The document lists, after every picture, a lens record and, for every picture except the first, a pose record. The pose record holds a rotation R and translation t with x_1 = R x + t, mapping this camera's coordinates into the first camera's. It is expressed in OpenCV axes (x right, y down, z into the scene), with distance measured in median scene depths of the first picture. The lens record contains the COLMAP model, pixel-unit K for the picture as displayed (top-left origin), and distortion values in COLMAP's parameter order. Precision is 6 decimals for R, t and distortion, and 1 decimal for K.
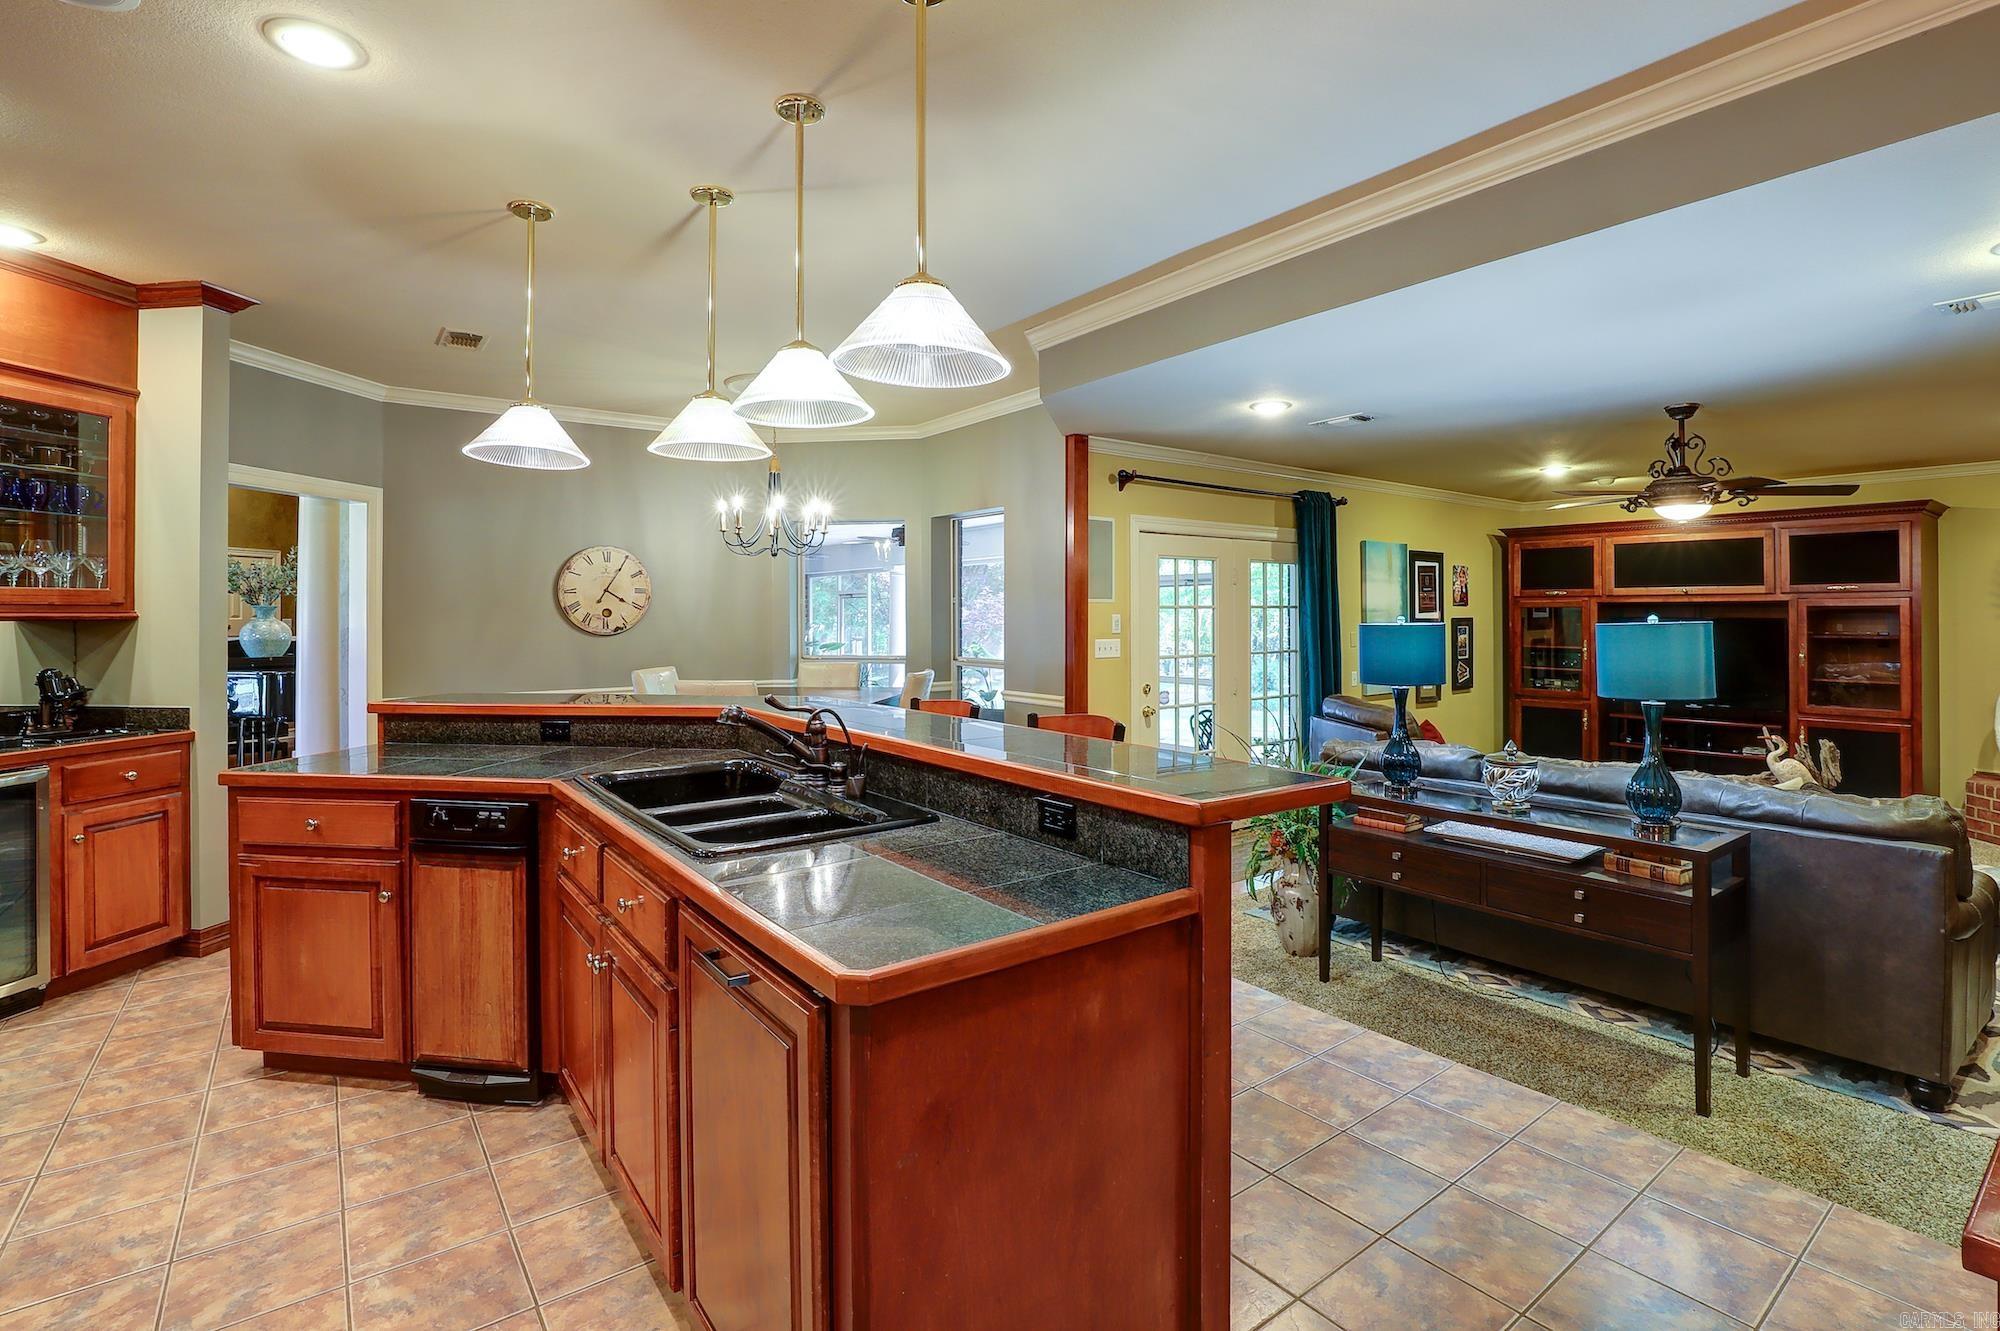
lens RADIAL K [[936.6, 0, 1031.2], [0, 936.6, 609.7], [0, 0, 1]] dist [-0.020232, 0.003782]
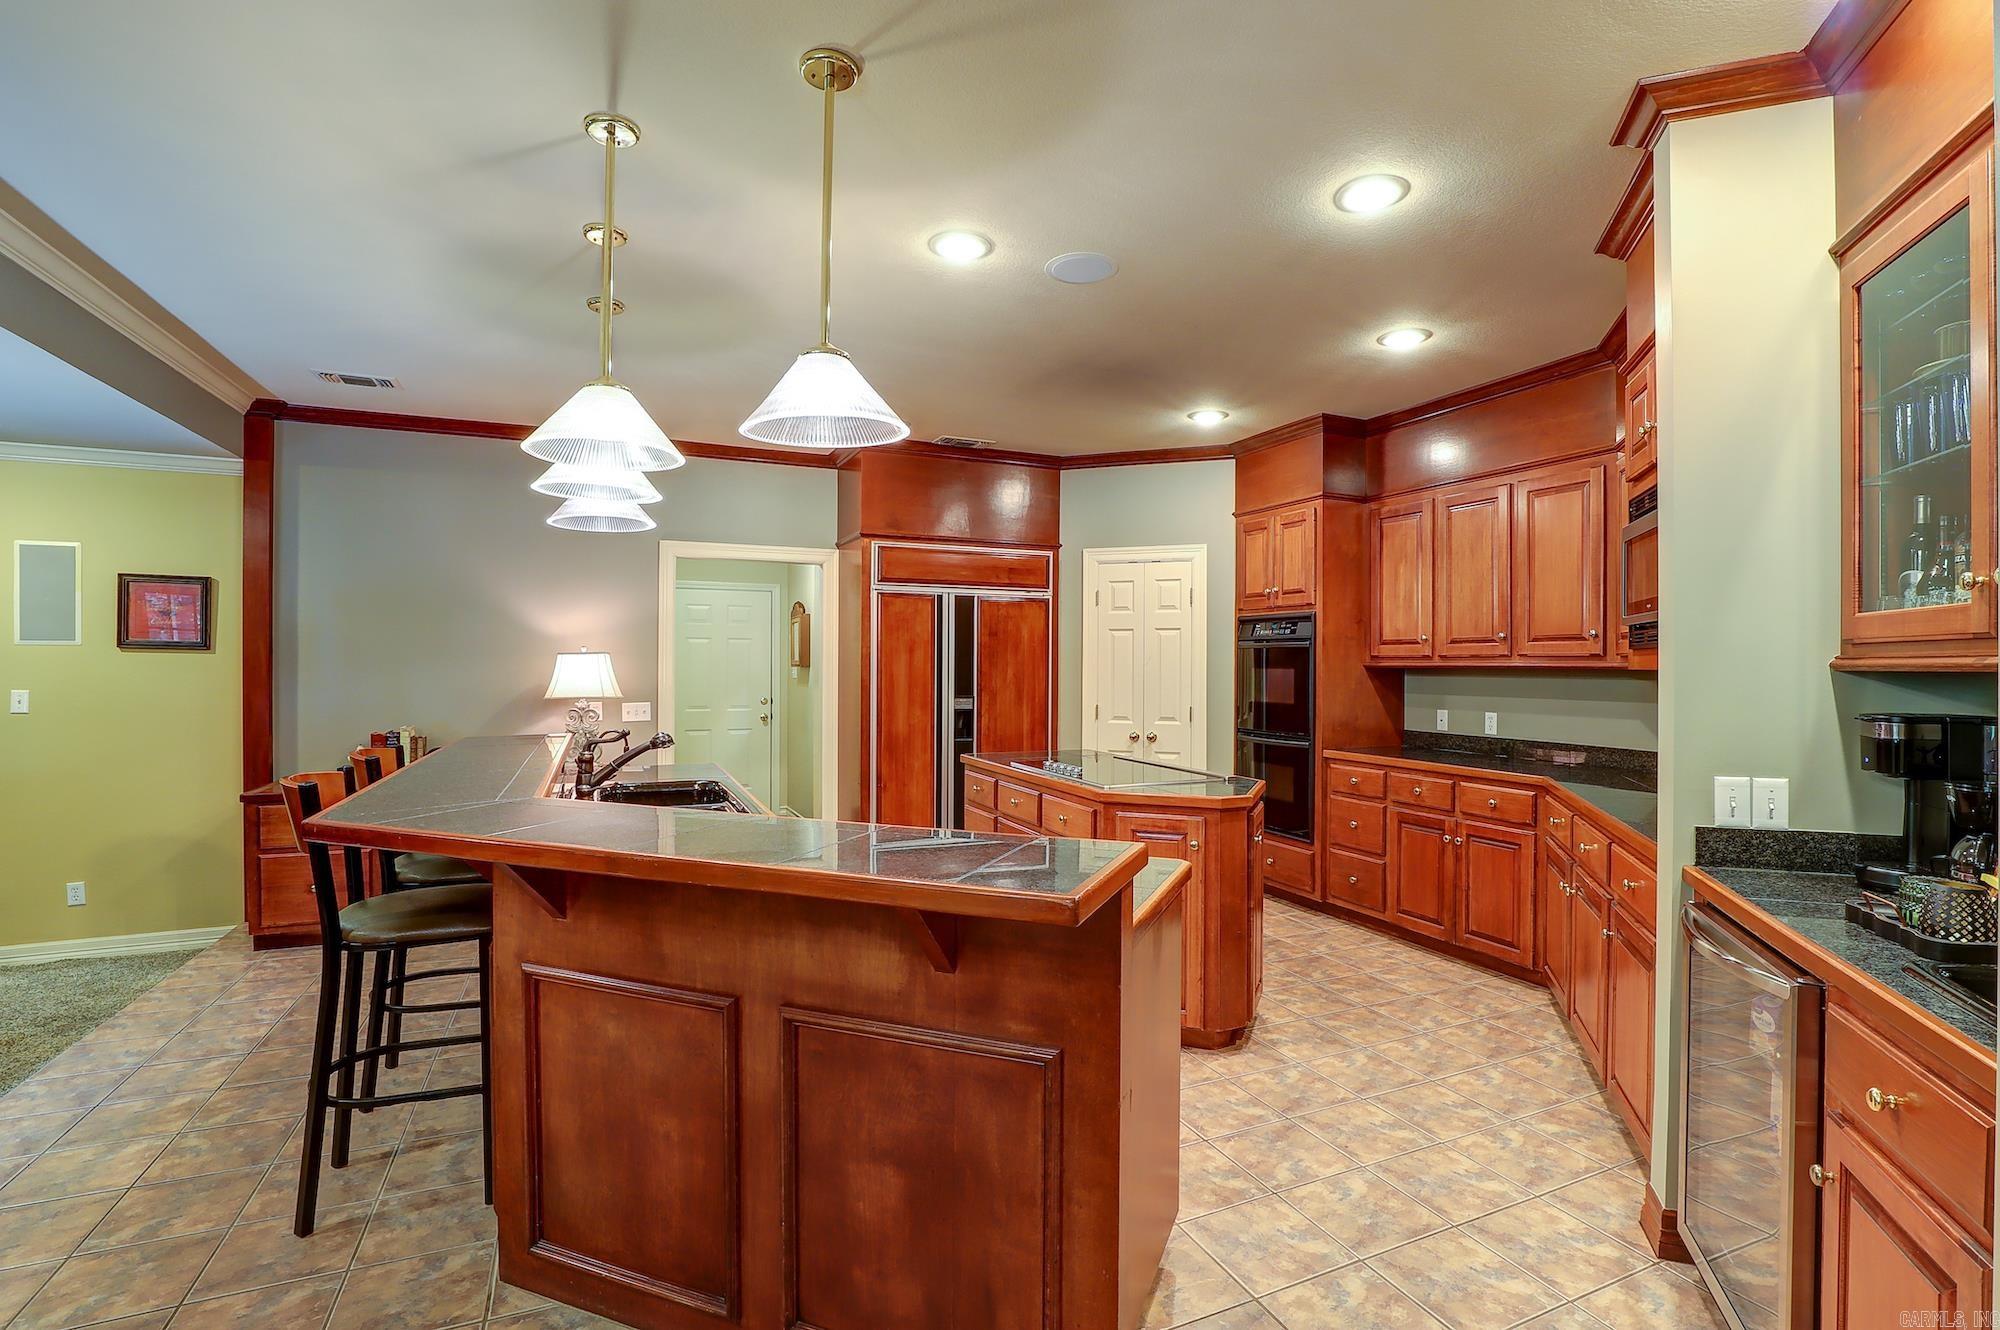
lens RADIAL K [[936.6, 0, 1000.7], [0, 936.6, 666.4], [0, 0, 1]] dist [-0.020232, 0.003782]
pose [[-0.970918, 0.001834, 0.239406, -0.837127], [0.001125, 0.999995, -0.003100, 0.008924], [-0.239410, -0.002741, -0.970915, 1.667243]]
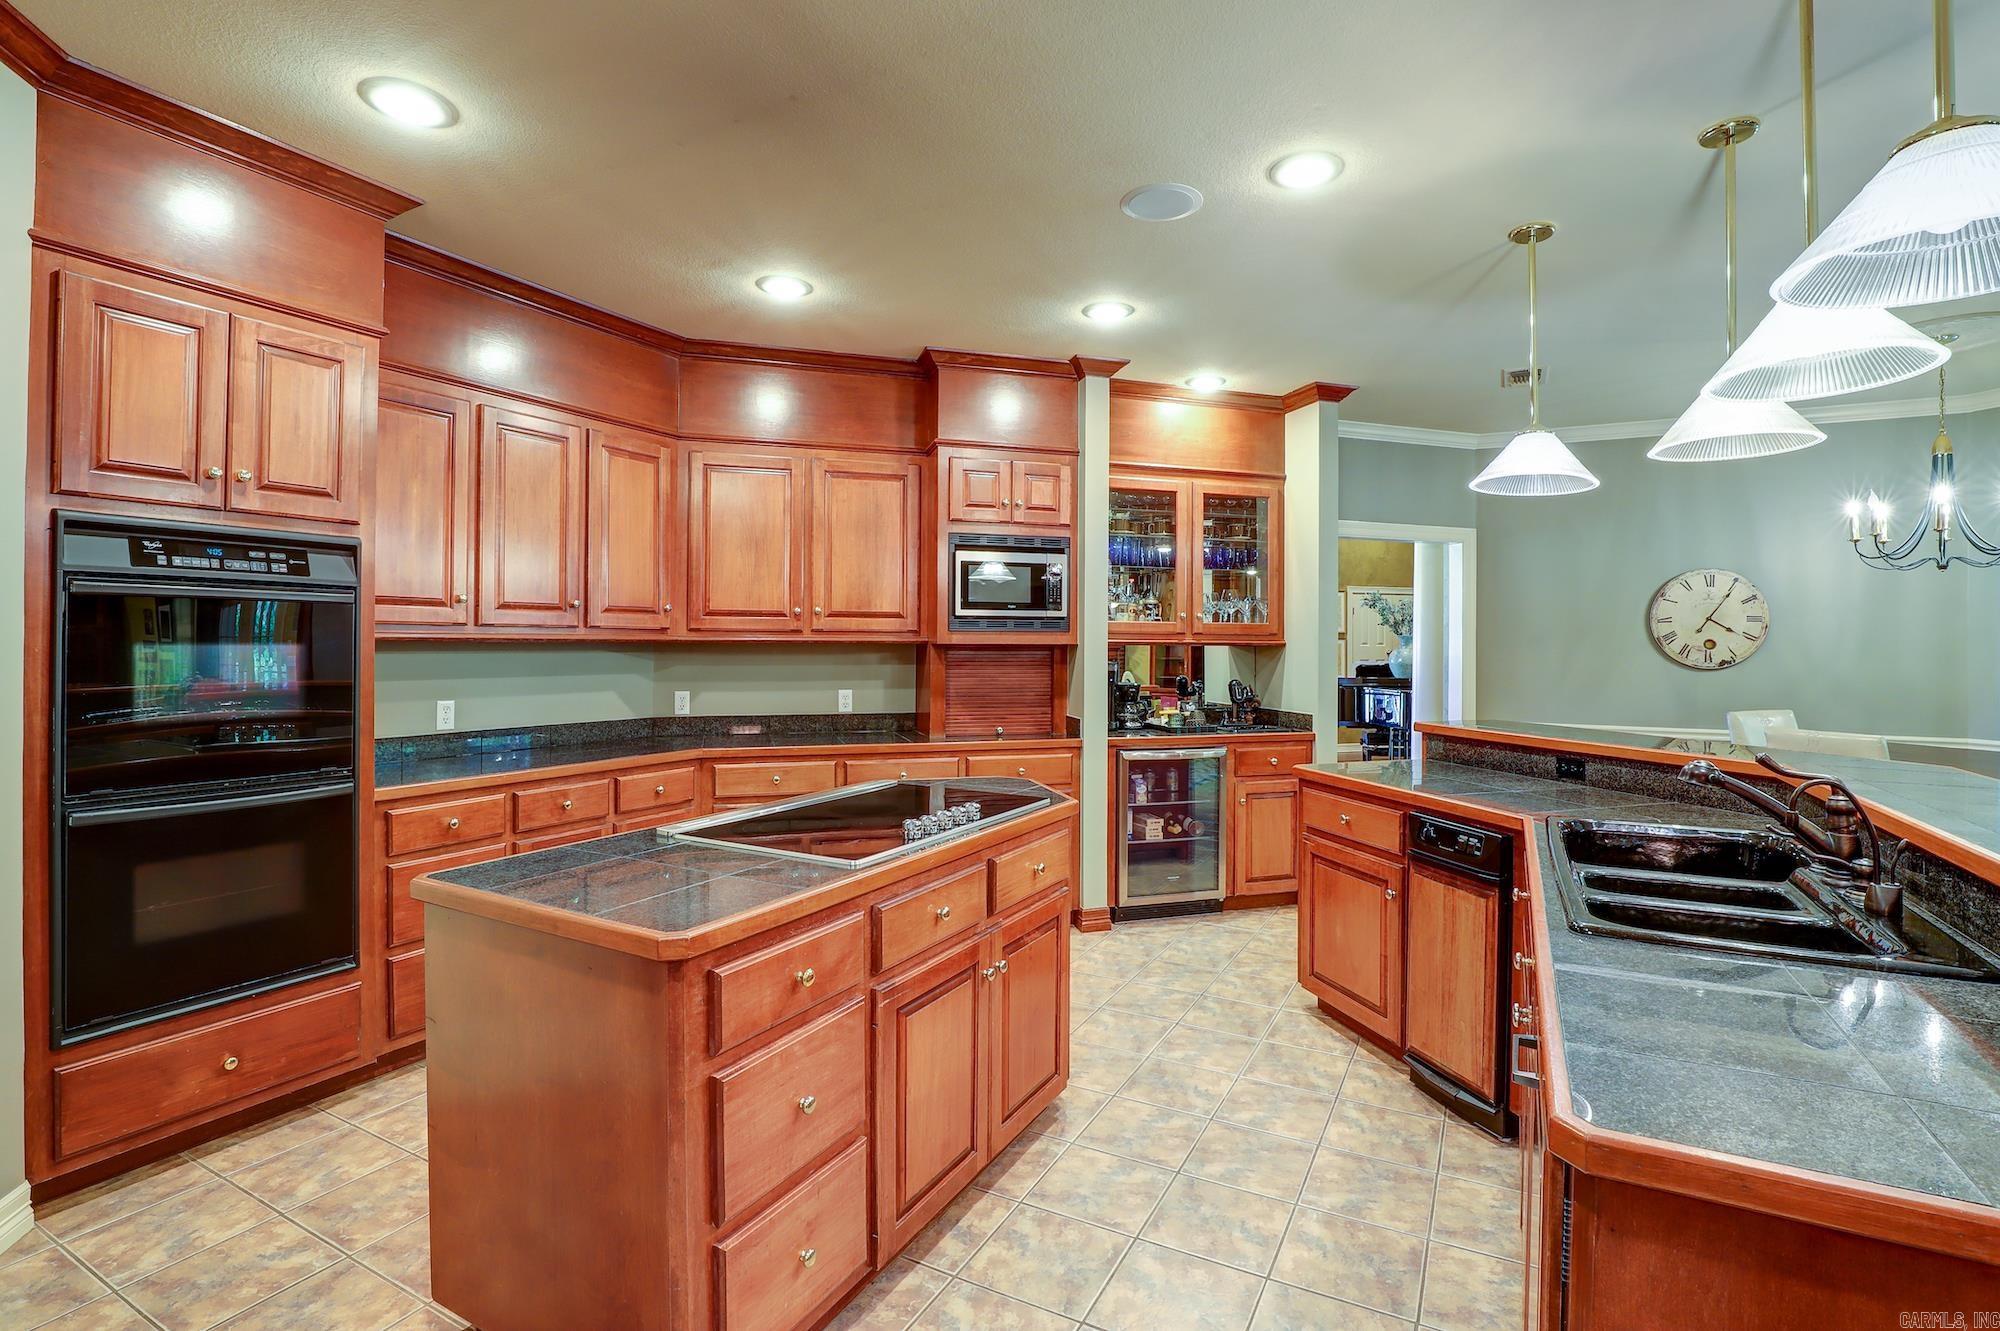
lens RADIAL K [[936.6, 0, 1047.4], [0, 936.6, 642.1], [0, 0, 1]] dist [-0.020232, 0.003782]
pose [[0.442934, 0.008548, -0.896513, 0.120497], [-0.005564, 0.999961, 0.006786, -0.002676], [0.896537, 0.001983, 0.442965, 0.109690]]
